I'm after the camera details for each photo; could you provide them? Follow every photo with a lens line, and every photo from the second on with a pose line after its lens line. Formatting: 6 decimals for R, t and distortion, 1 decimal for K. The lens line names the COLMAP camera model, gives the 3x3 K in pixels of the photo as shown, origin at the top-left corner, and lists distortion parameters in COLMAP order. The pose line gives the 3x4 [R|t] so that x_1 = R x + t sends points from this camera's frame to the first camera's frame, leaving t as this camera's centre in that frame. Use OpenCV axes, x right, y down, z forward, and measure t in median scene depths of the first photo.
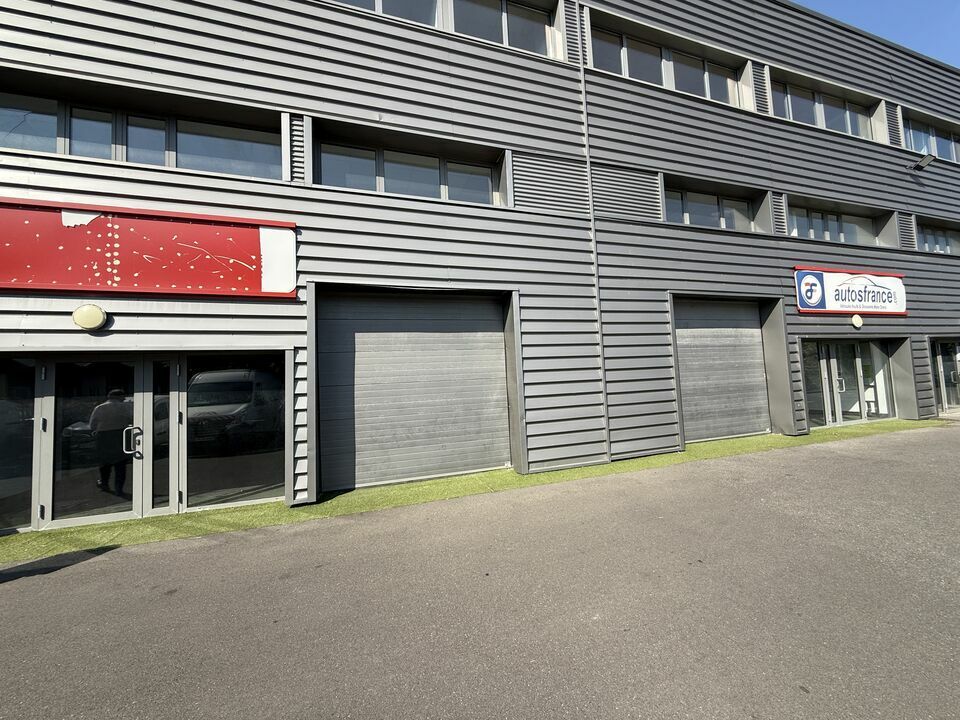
lens RADIAL K [[381.1, 0, 479.8], [0, 381.1, 359.5], [0, 0, 1]] dist [0.004430, 0.000355]
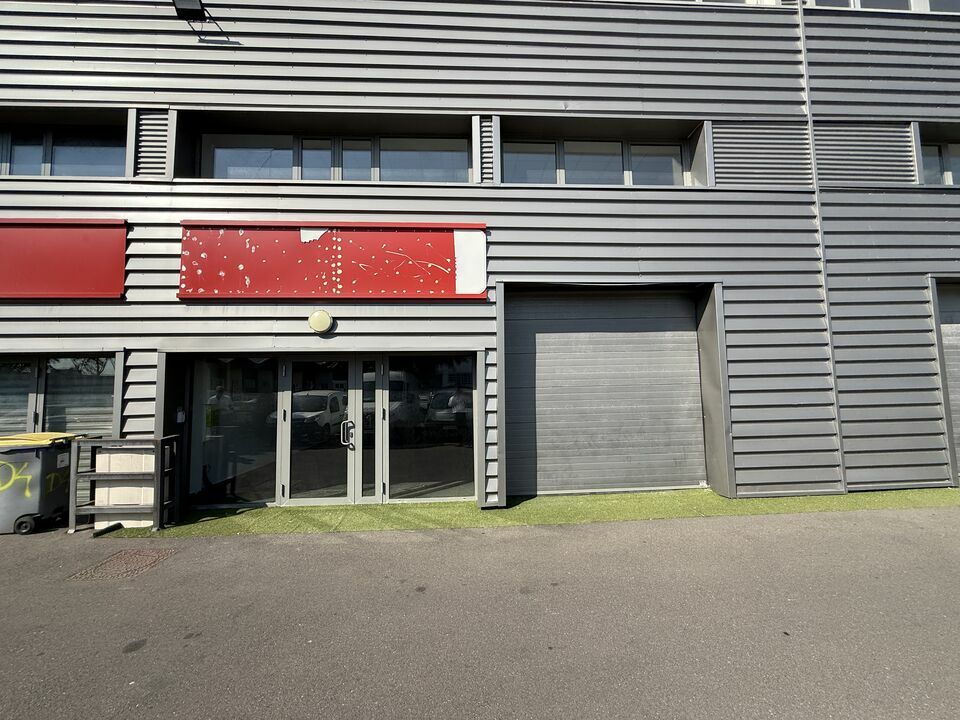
lens RADIAL K [[381.1, 0, 480.0], [0, 381.1, 359.1], [0, 0, 1]] dist [0.004430, 0.000355]
pose [[0.965139, 0.006945, -0.261647, -0.226756], [-0.008746, 0.999945, -0.005719, 0.001932], [0.261593, 0.007808, 0.965147, 0.035420]]
